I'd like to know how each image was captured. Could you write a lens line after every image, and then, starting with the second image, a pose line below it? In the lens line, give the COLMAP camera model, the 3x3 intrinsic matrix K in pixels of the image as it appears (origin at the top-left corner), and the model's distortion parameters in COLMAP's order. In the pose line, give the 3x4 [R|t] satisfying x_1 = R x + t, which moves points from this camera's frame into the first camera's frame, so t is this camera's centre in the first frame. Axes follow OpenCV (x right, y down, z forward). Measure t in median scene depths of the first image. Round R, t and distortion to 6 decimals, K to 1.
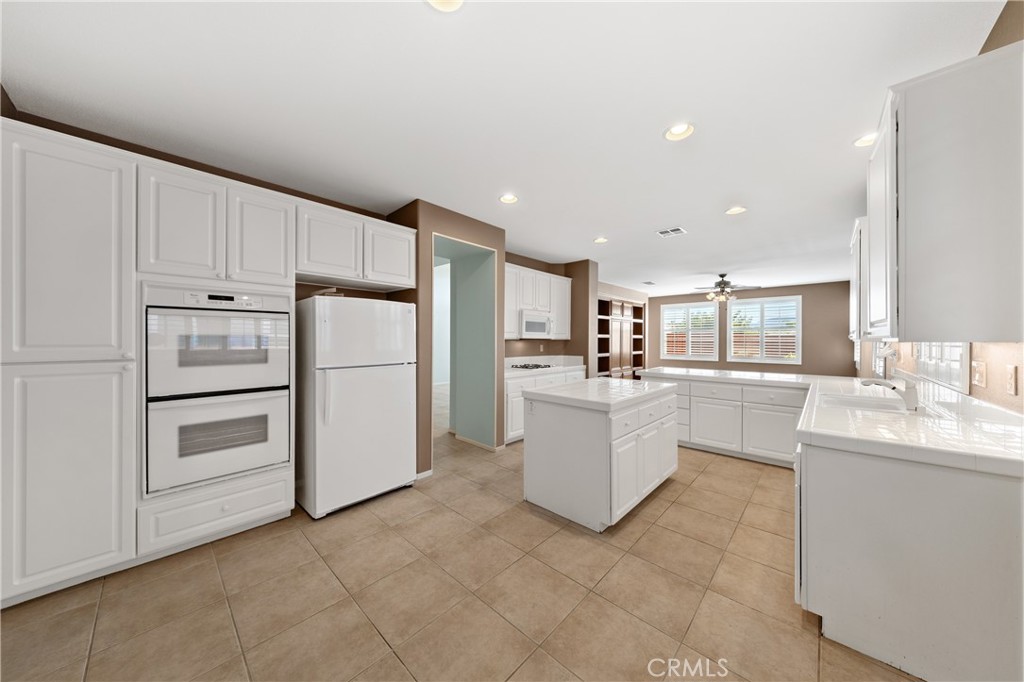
lens RADIAL K [[332.7, 0, 515.8], [0, 332.7, 345.8], [0, 0, 1]] dist [-0.000202, -0.000006]
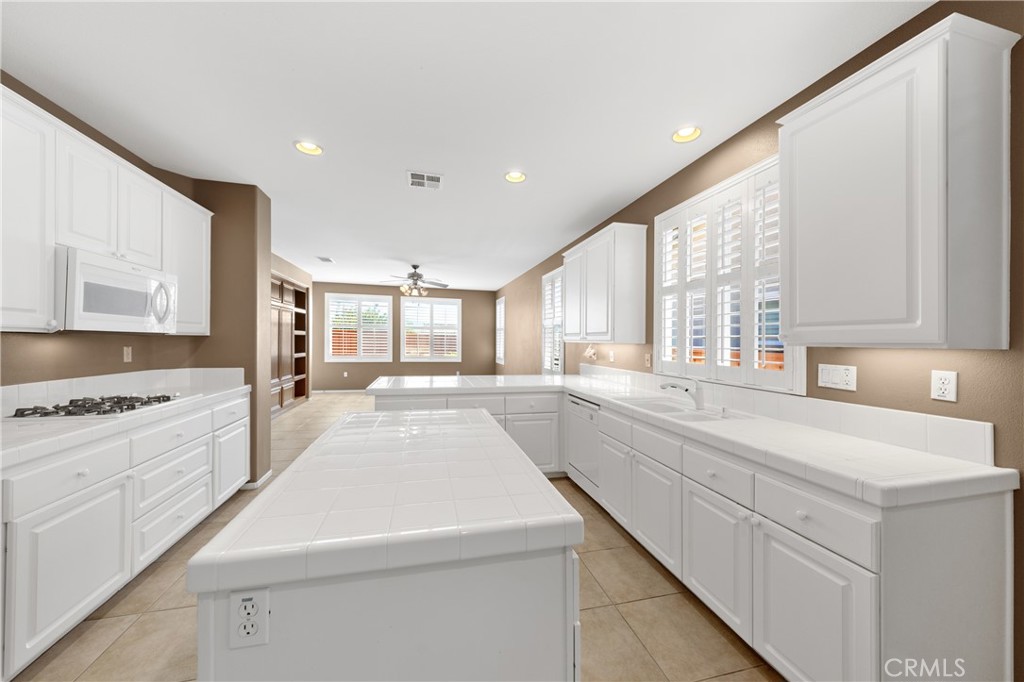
lens RADIAL K [[348.3, 0, 507.1], [0, 348.3, 343.5], [0, 0, 1]] dist [0.001074, -0.000496]
pose [[0.546260, 0.000240, 0.837615, -0.029536], [-0.000304, 1.000000, -0.000088, -0.006594], [-0.837615, -0.000206, 0.546261, 0.336120]]
